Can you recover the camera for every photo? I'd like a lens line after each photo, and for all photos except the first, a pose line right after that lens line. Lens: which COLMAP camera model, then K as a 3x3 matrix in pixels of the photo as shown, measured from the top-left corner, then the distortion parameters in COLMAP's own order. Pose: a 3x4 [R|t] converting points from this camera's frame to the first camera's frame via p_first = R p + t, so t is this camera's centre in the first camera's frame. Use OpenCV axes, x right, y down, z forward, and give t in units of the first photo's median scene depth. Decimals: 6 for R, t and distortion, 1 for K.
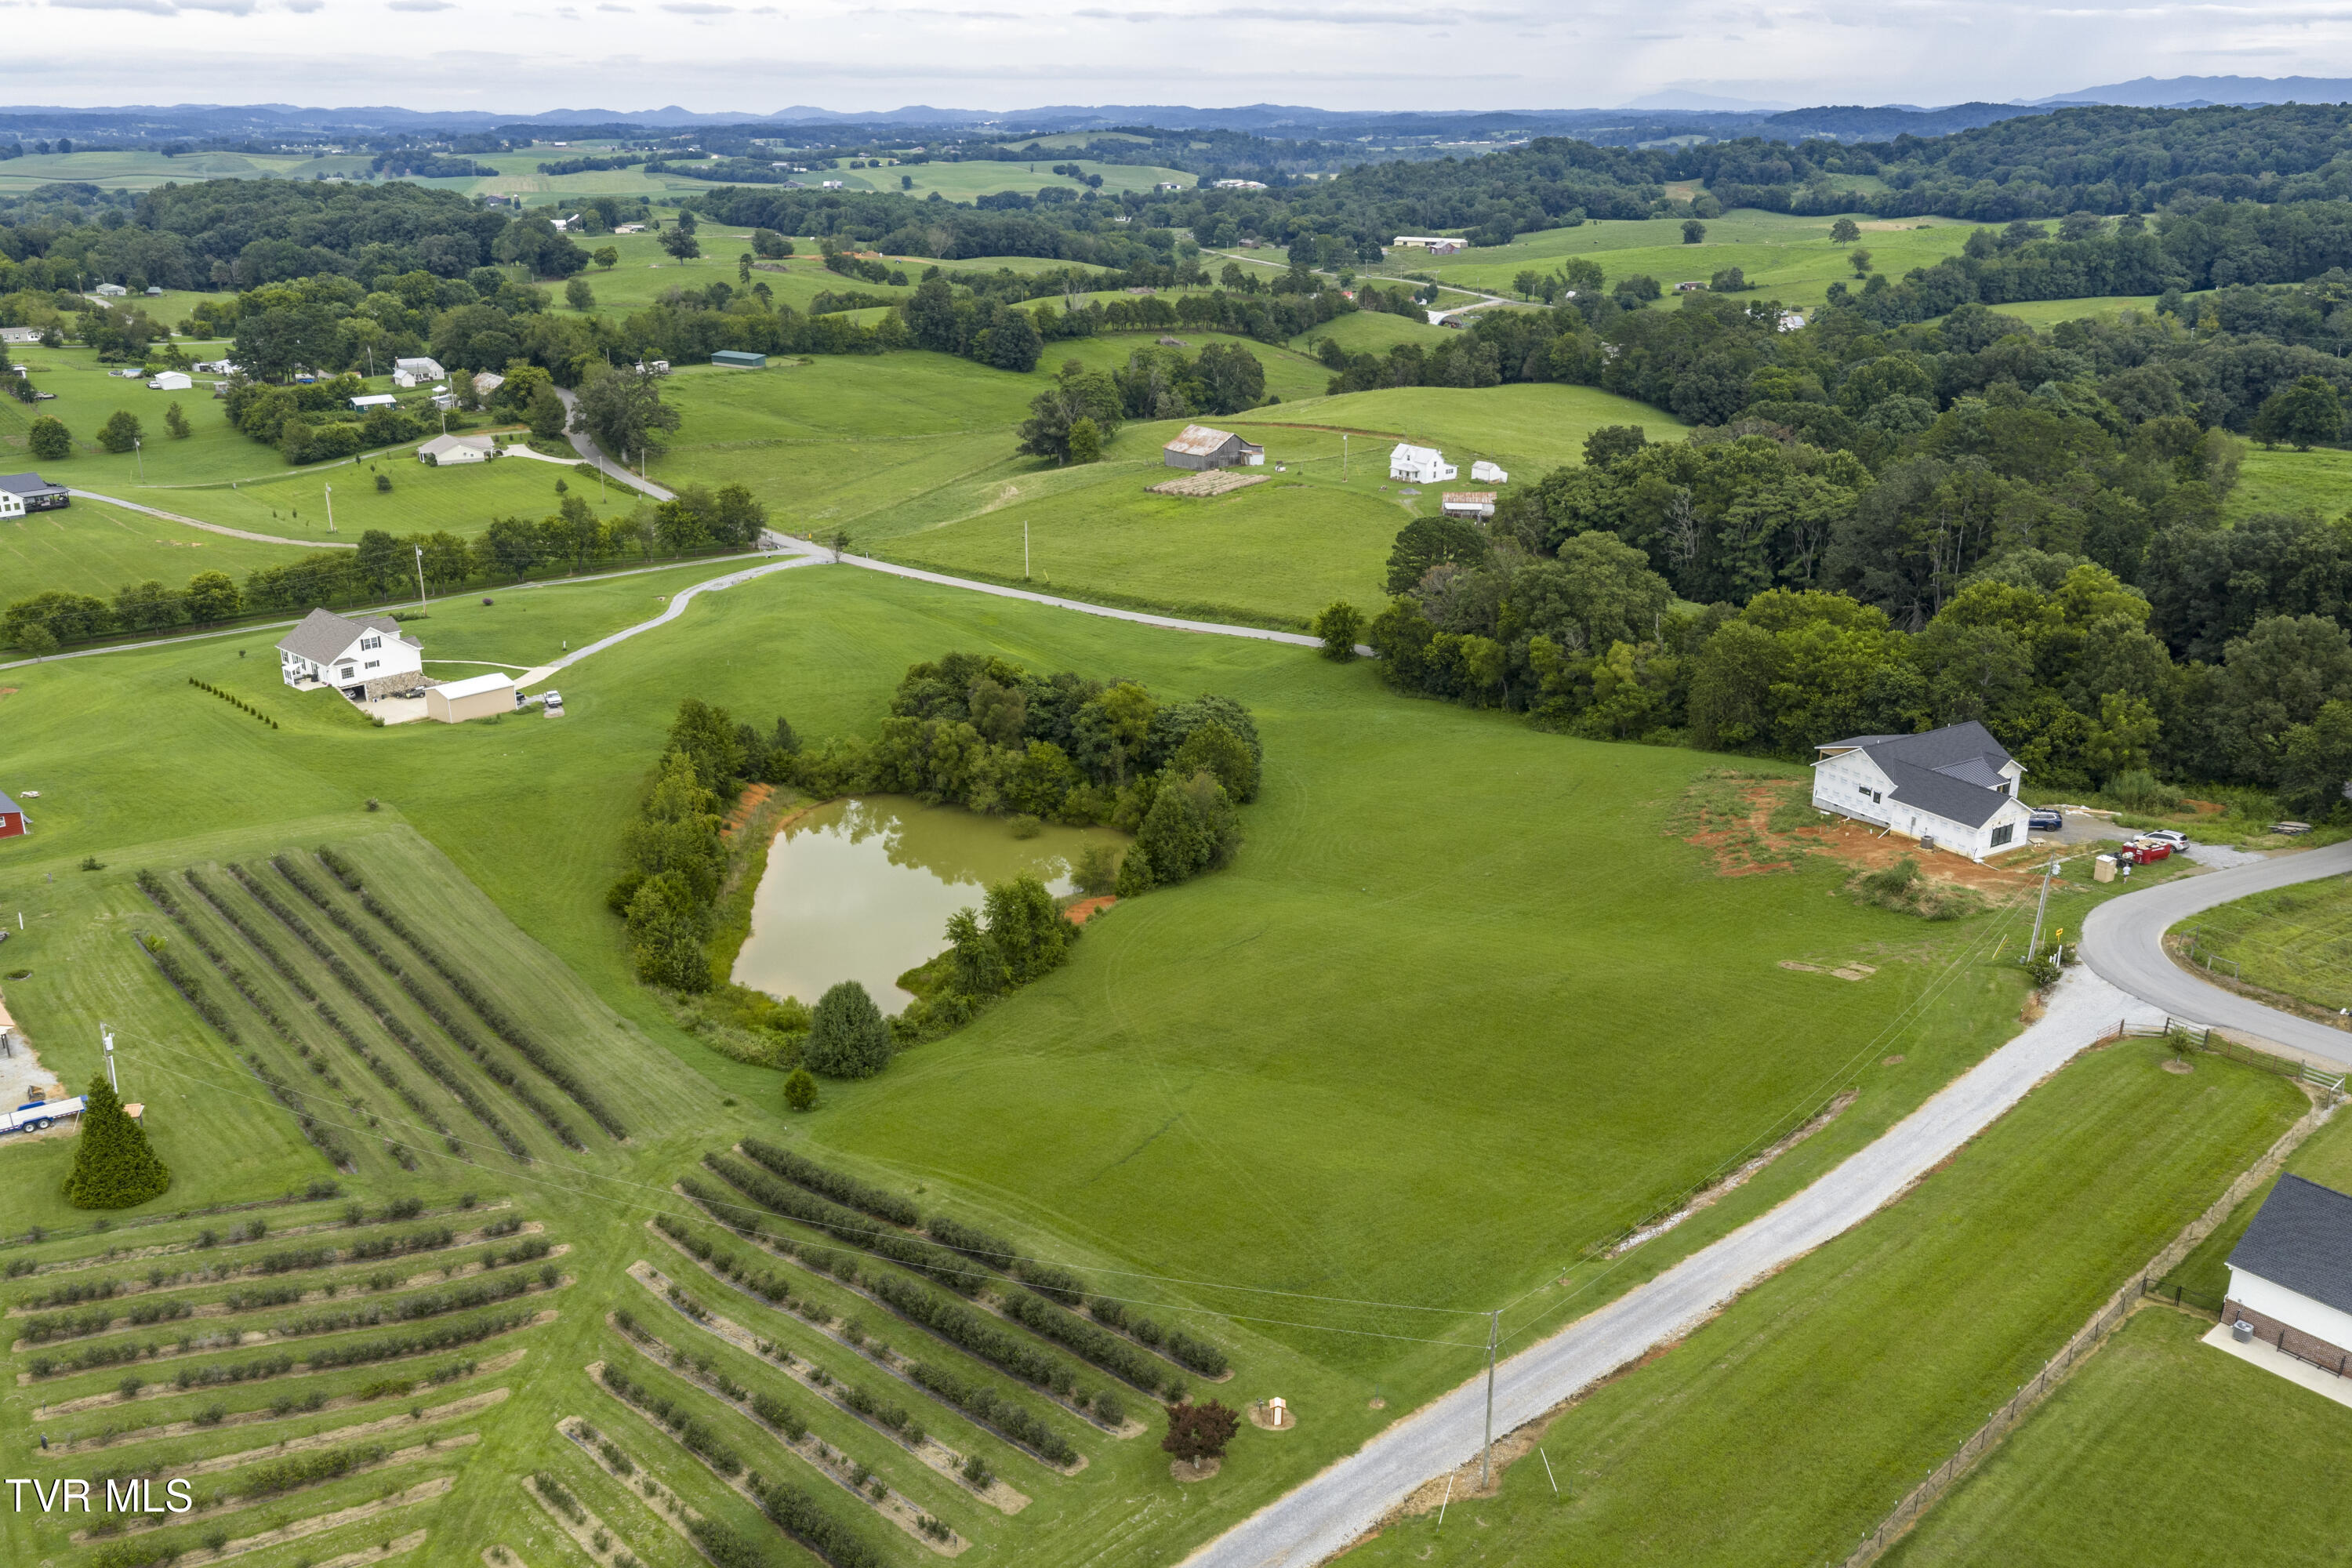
lens RADIAL K [[1938.5, 0, 1180.2], [0, 1938.5, 790.8], [0, 0, 1]] dist [0.021005, -0.029490]
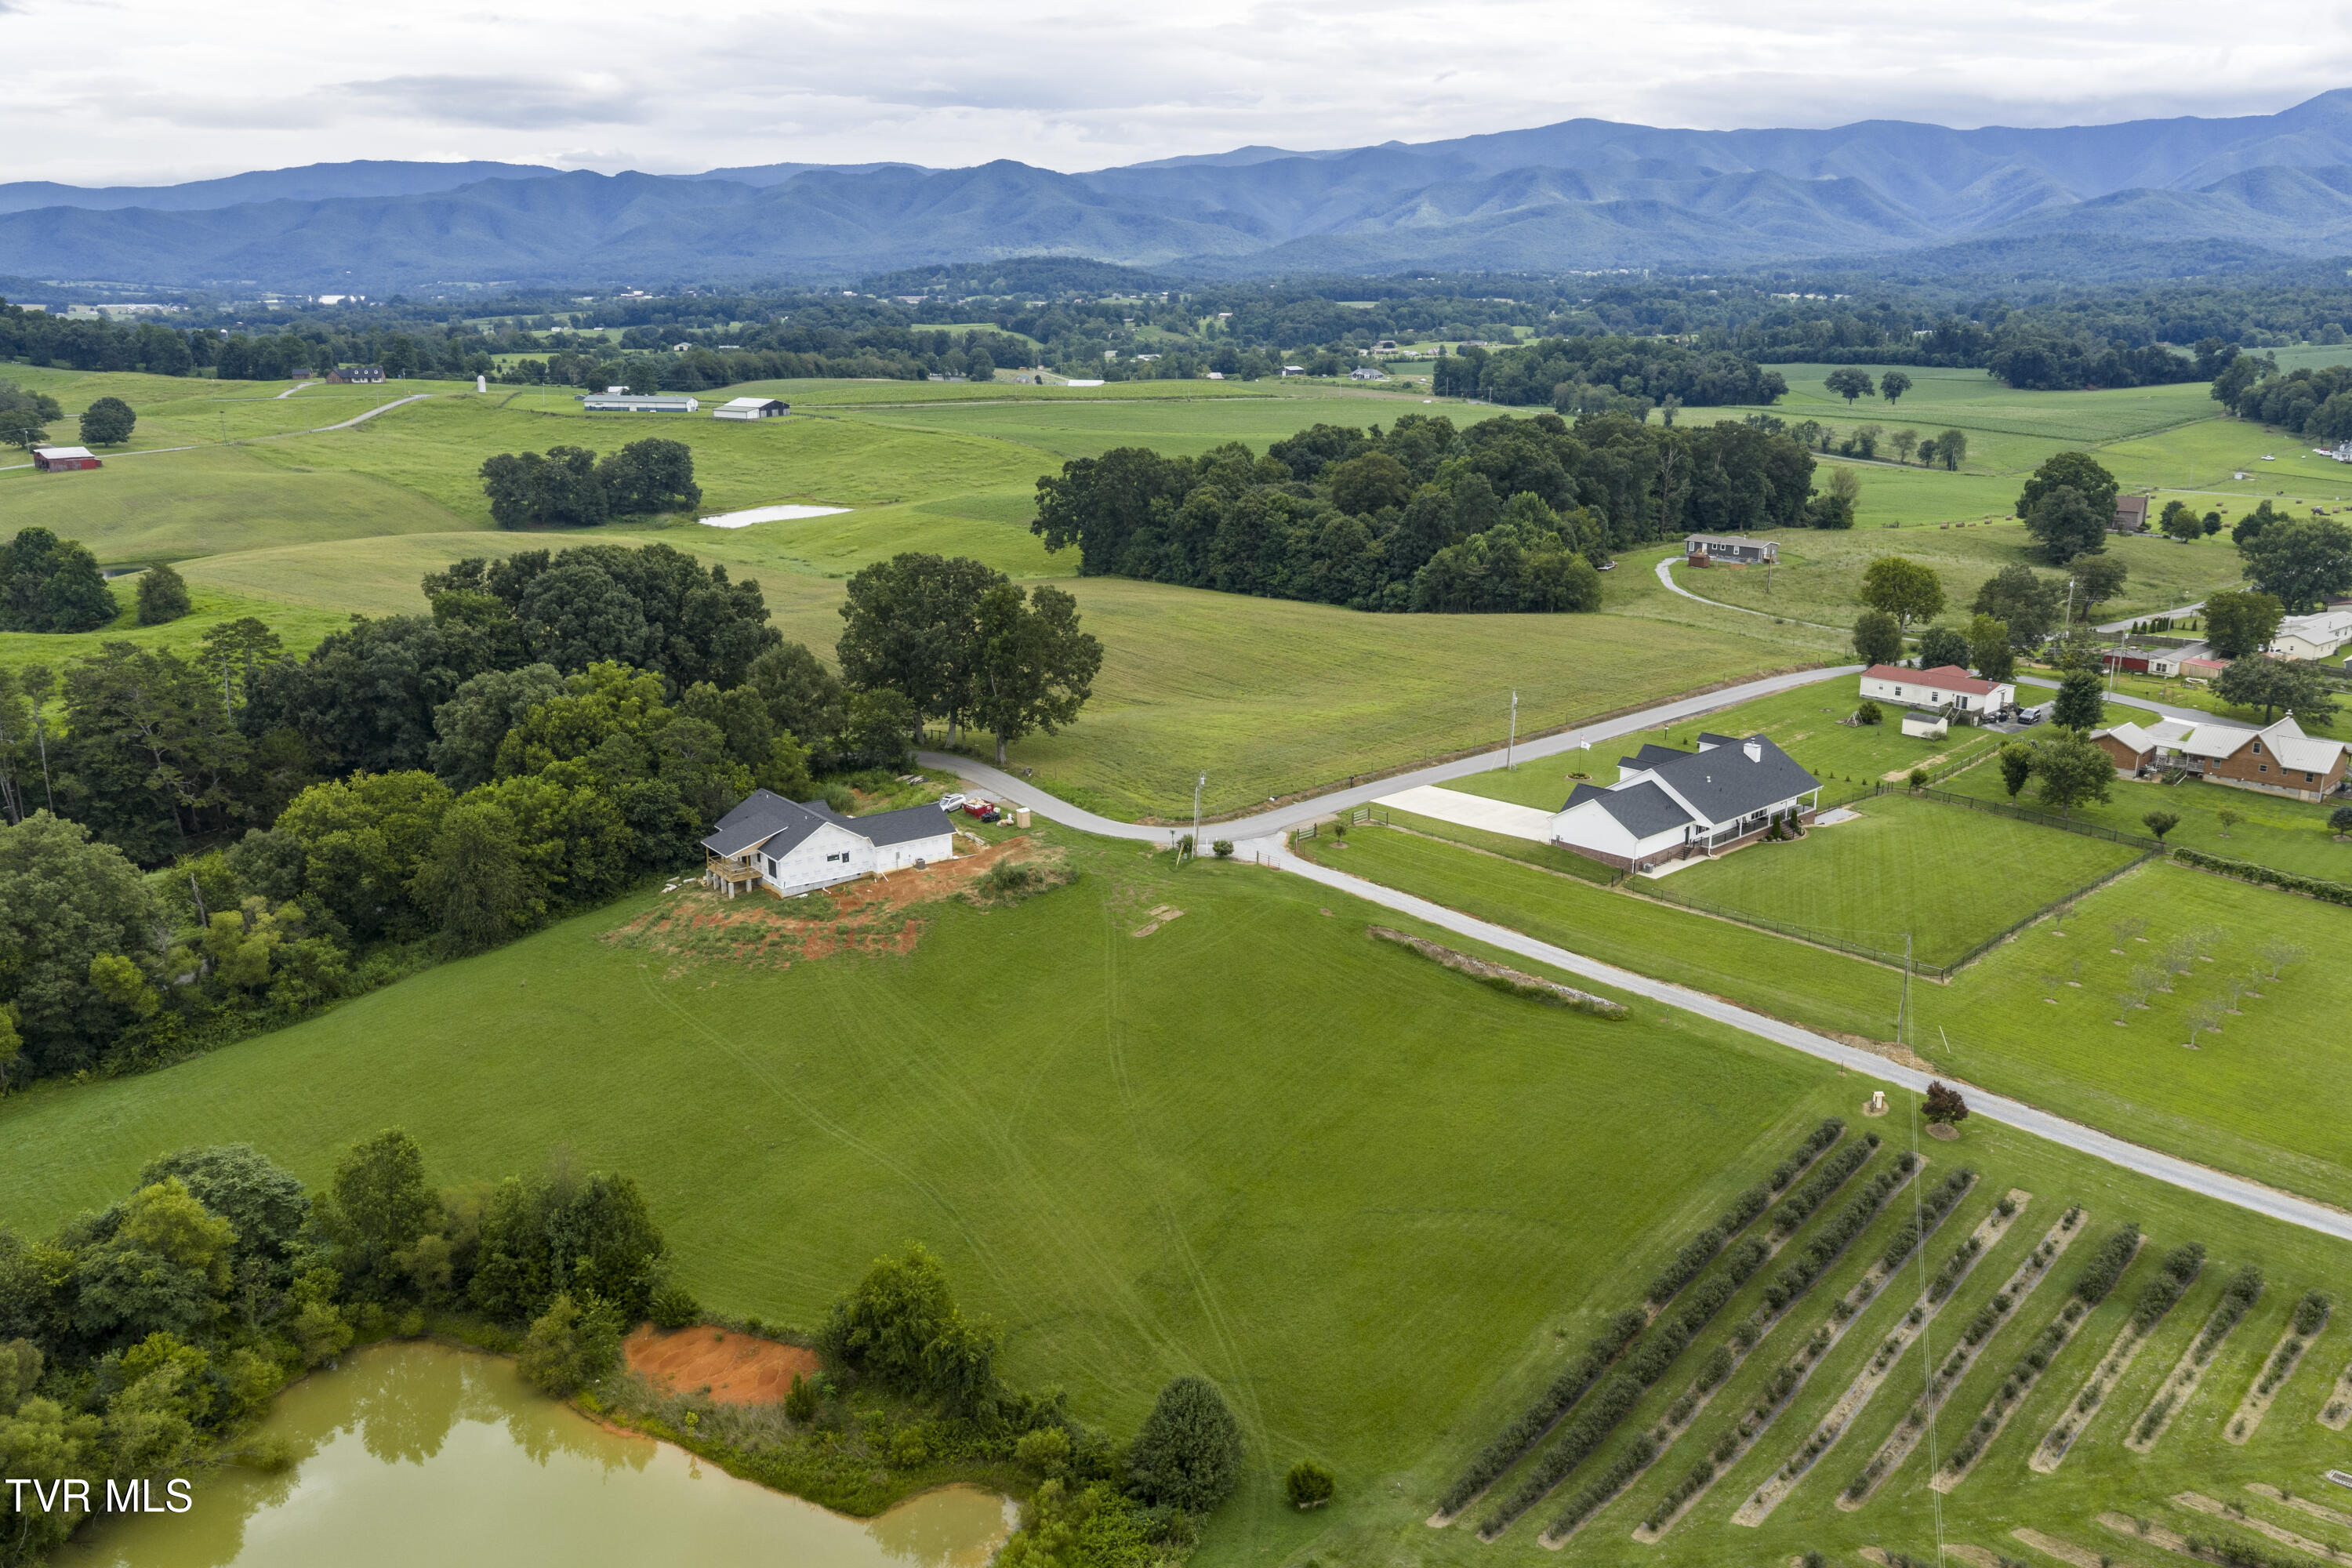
lens RADIAL K [[1938.5, 0, 1180.2], [0, 1938.5, 790.8], [0, 0, 1]] dist [0.021005, -0.029490]
pose [[-0.081941, -0.262137, 0.961546, -0.729239], [0.328527, 0.903762, 0.274380, -0.276599], [-0.940933, 0.338377, 0.012064, 0.791378]]
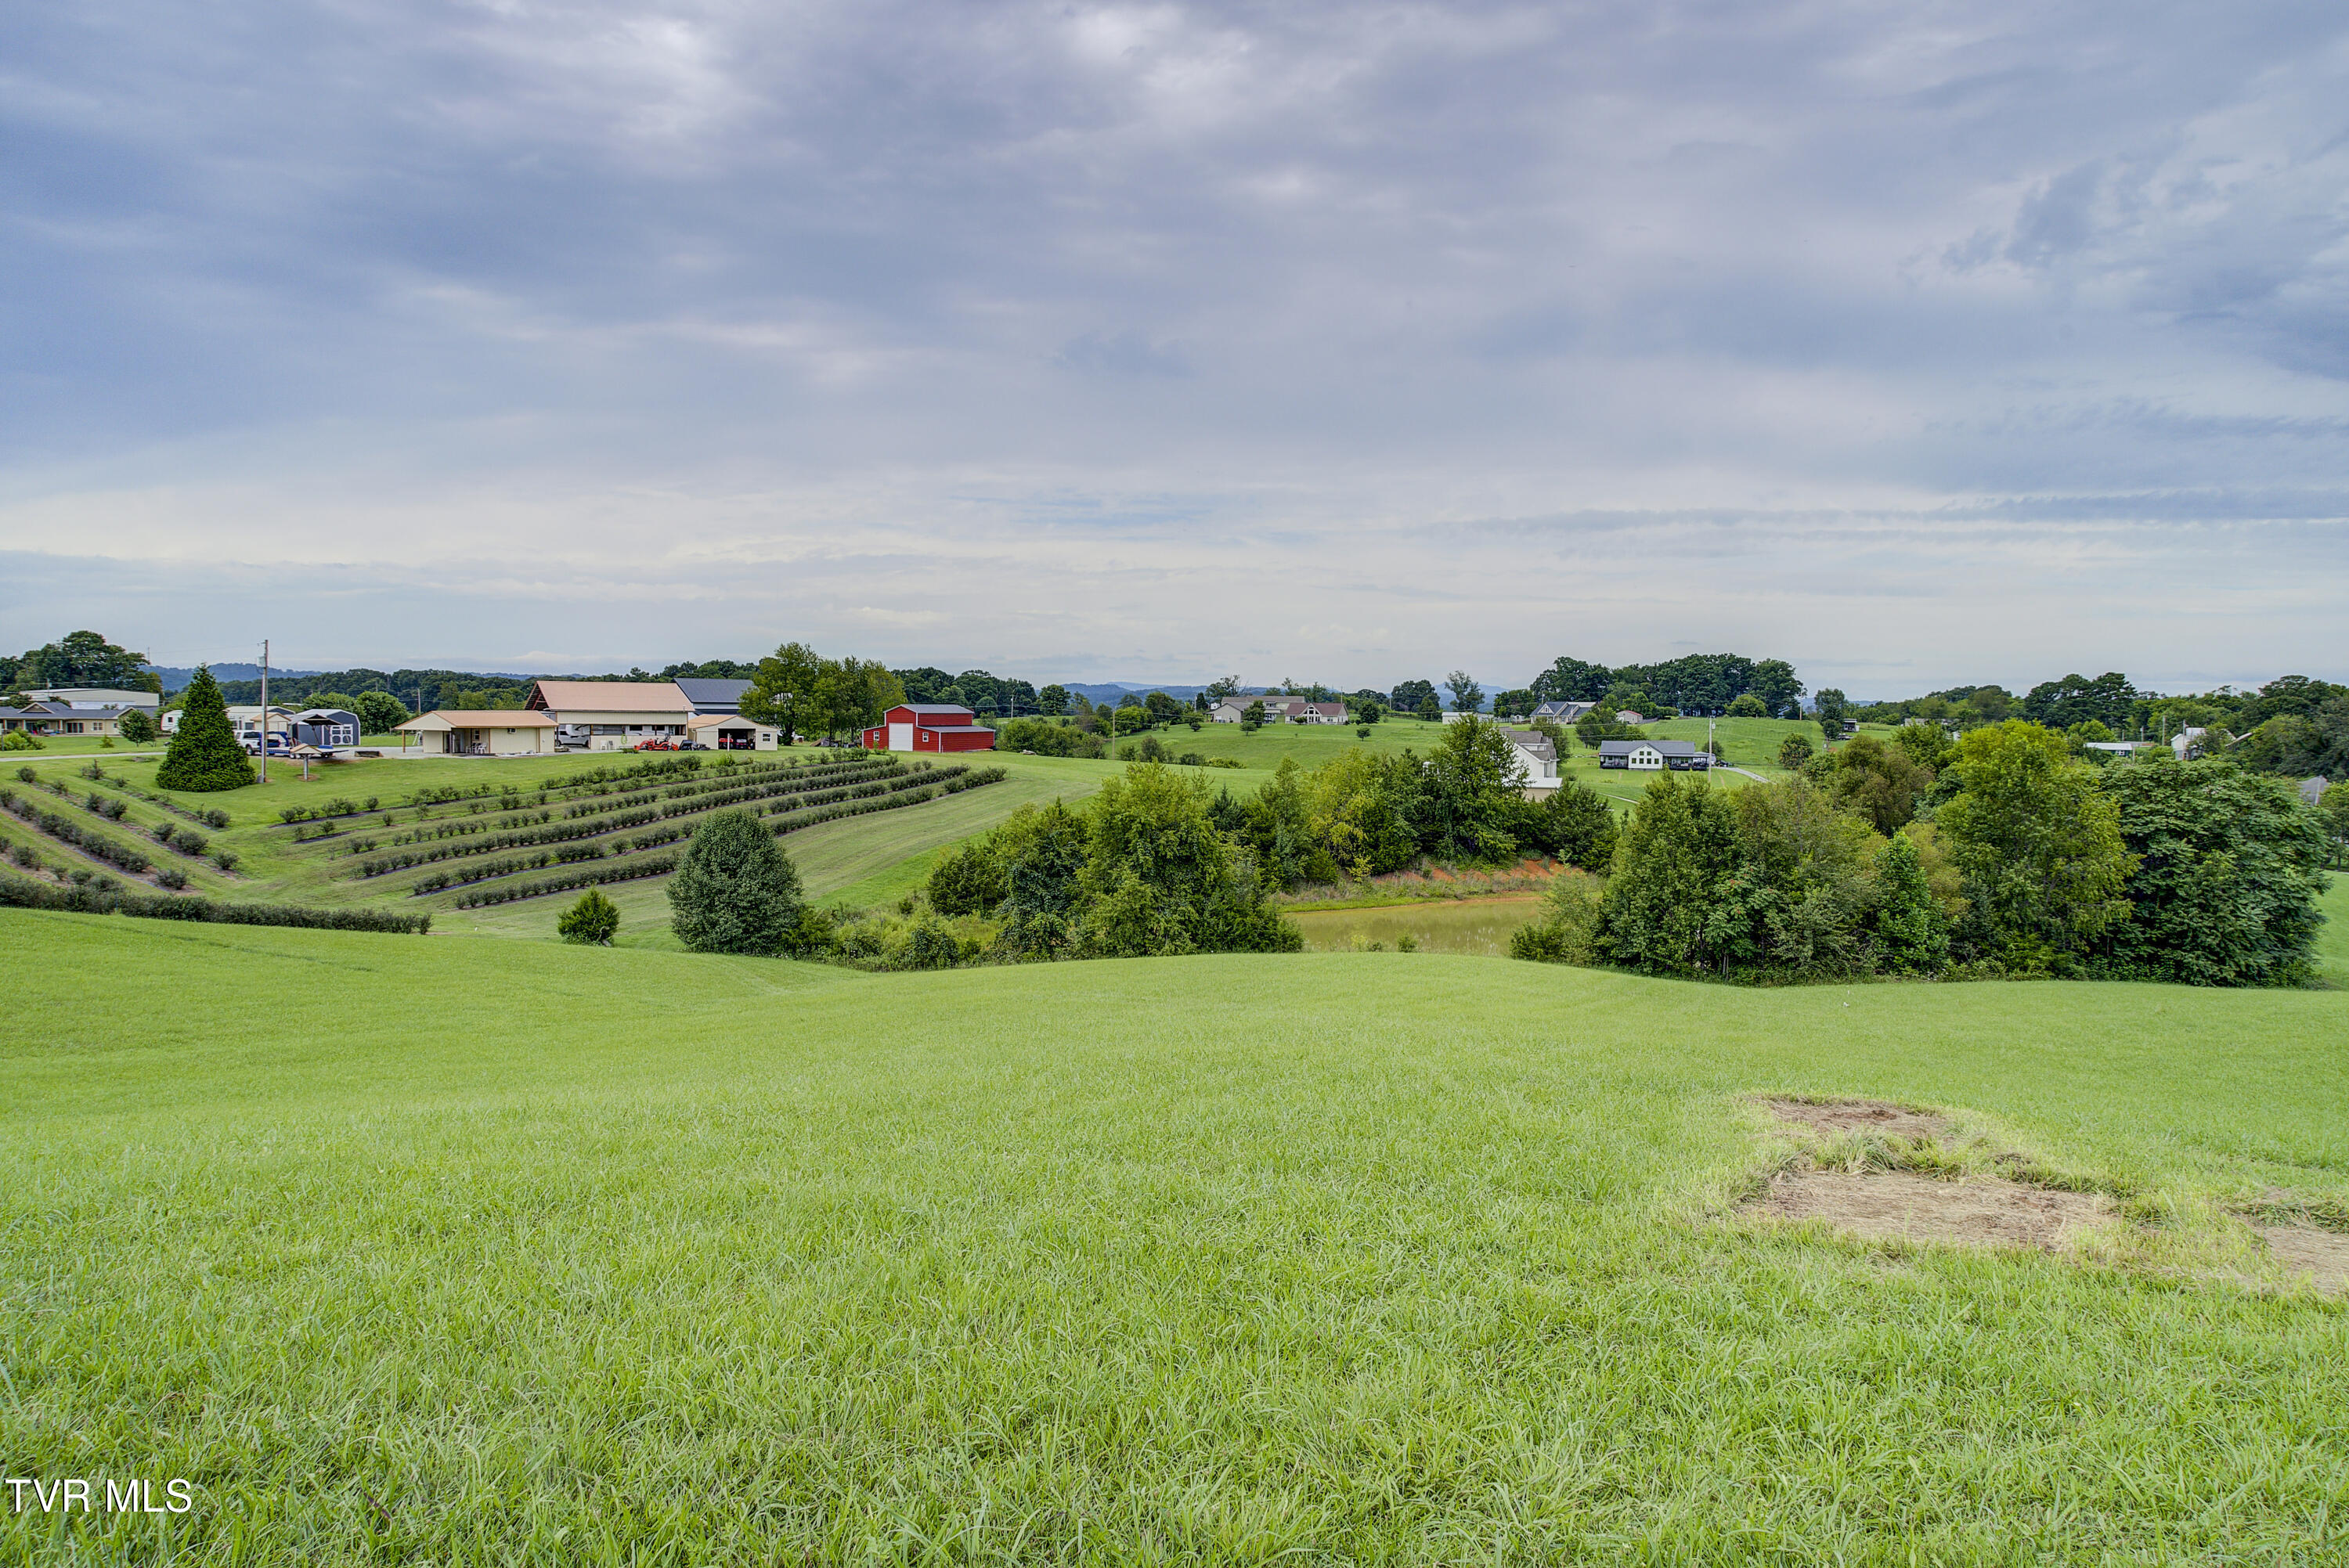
lens RADIAL K [[1573.9, 0, 1177.3], [0, 1573.9, 782.0], [0, 0, 1]] dist [-0.030568, 0.021305]
pose [[0.400355, 0.049092, -0.915044, 0.317435], [-0.312592, 0.945985, -0.086016, 0.077436], [0.861395, 0.320473, 0.394075, 0.791880]]
